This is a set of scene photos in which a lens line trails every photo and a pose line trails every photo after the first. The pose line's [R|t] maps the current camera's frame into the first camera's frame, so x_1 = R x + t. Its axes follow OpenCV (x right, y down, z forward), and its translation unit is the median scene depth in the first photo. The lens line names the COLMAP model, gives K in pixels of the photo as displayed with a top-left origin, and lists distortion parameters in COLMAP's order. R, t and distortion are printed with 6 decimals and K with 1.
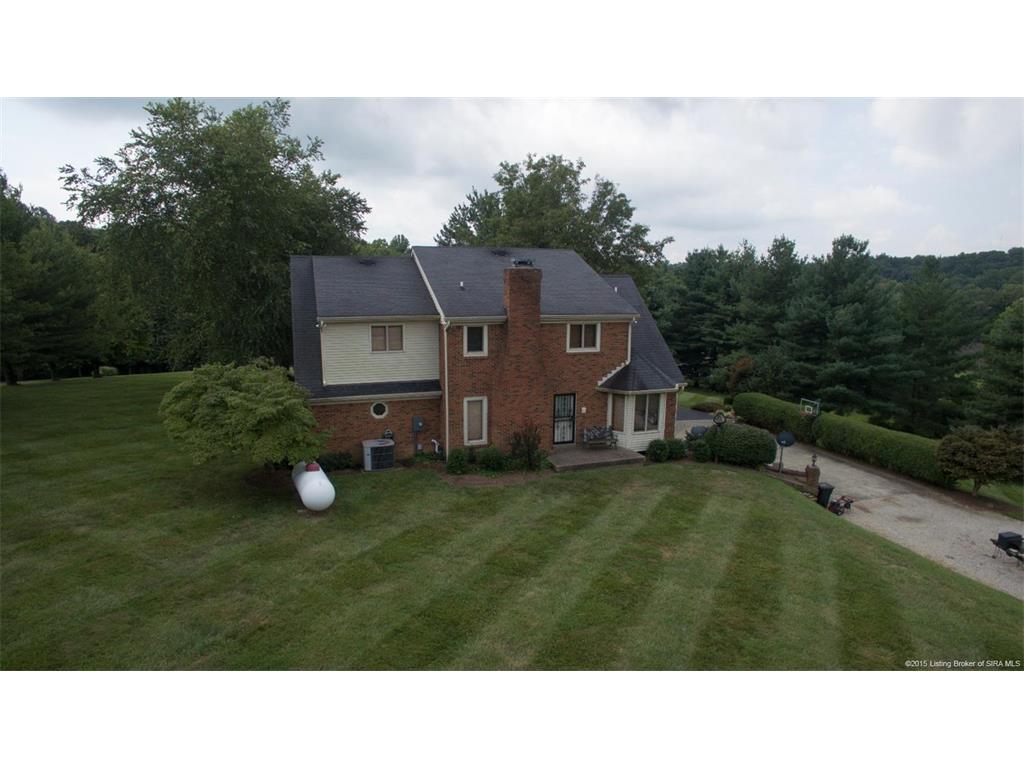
lens RADIAL K [[611.1, 0, 510.1], [0, 611.1, 386.0], [0, 0, 1]] dist [-0.109576, 0.081317]
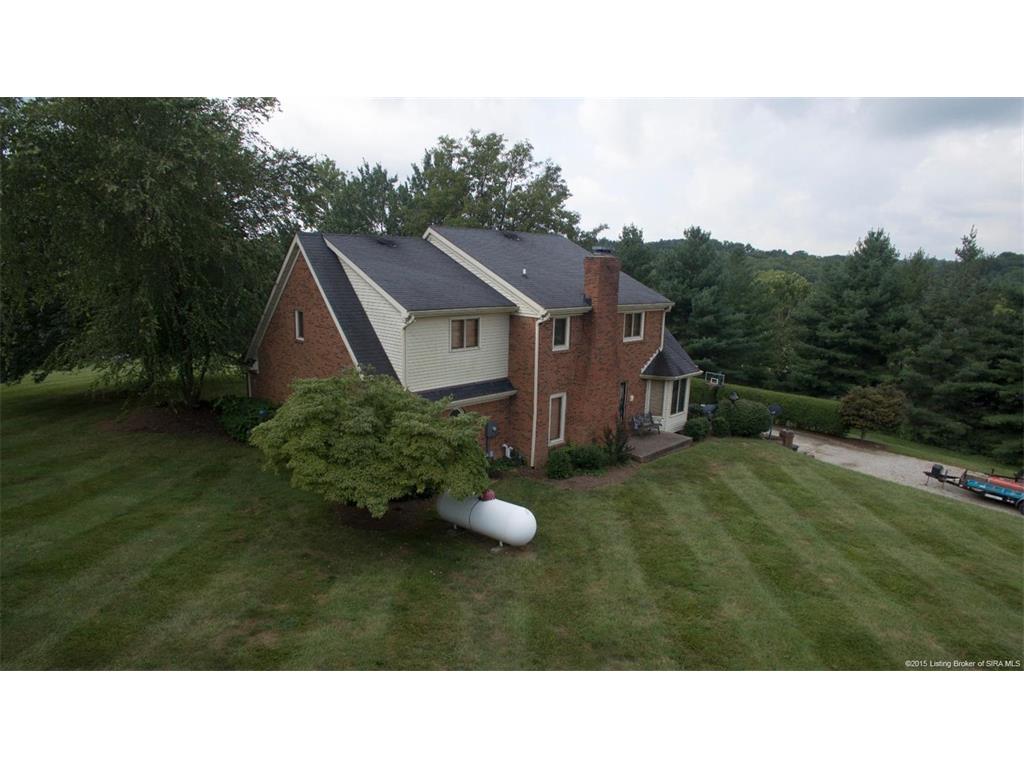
lens RADIAL K [[611.1, 0, 506.7], [0, 611.1, 383.9], [0, 0, 1]] dist [-0.109576, 0.081317]
pose [[0.901342, -0.069274, 0.427532, -0.502979], [0.055744, 0.997471, 0.044100, -0.040881], [-0.429506, -0.015917, 0.902924, 0.182622]]
